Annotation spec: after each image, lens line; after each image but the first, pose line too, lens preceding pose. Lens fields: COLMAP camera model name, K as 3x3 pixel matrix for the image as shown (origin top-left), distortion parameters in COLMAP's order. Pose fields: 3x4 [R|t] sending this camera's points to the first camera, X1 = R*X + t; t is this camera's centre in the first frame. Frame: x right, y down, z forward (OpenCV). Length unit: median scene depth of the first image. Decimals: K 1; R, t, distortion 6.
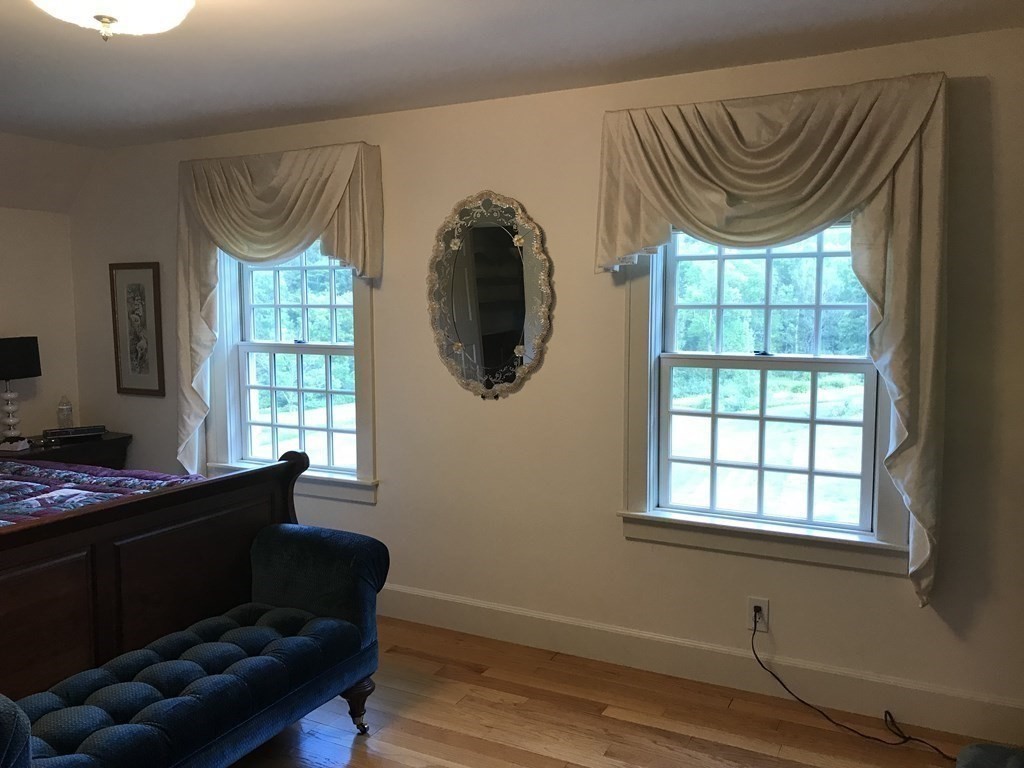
lens RADIAL K [[860.2, 0, 512.0], [0, 860.2, 384.0], [0, 0, 1]] dist [0.050708, -0.004555]
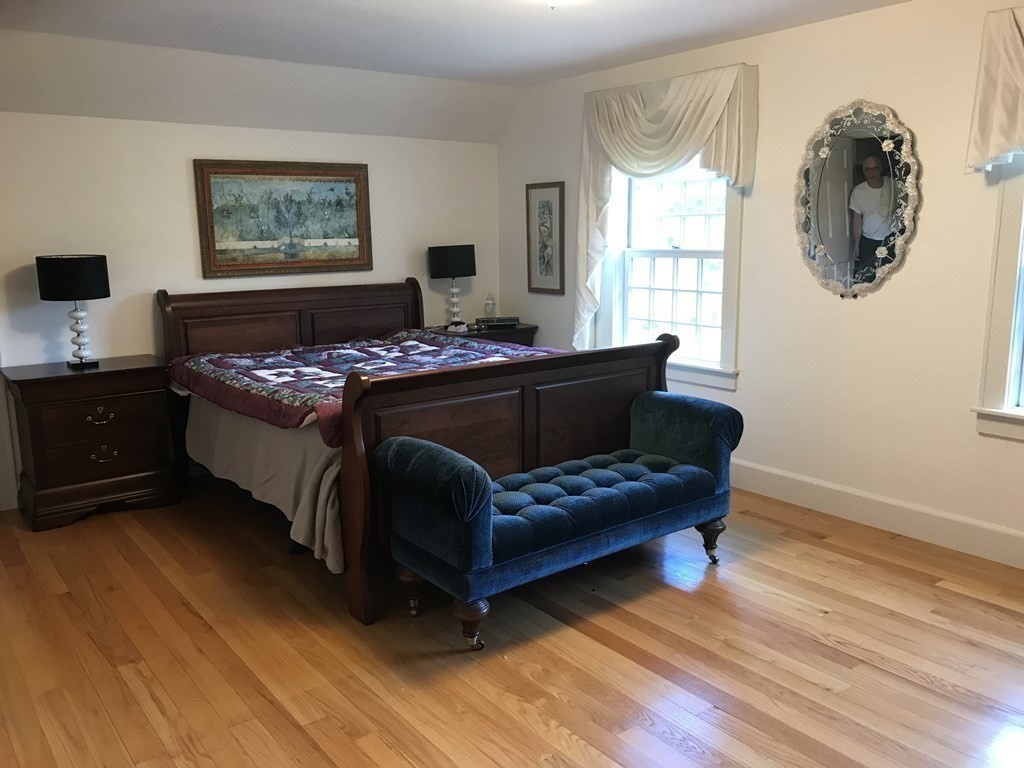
lens RADIAL K [[843.3, 0, 512.0], [0, 843.3, 384.0], [0, 0, 1]] dist [0.017843, -0.006244]
pose [[0.909913, 0.069506, -0.408934, 0.032651], [-0.032439, 0.994765, 0.096900, 0.037337], [0.413528, -0.074905, 0.907405, -0.150107]]
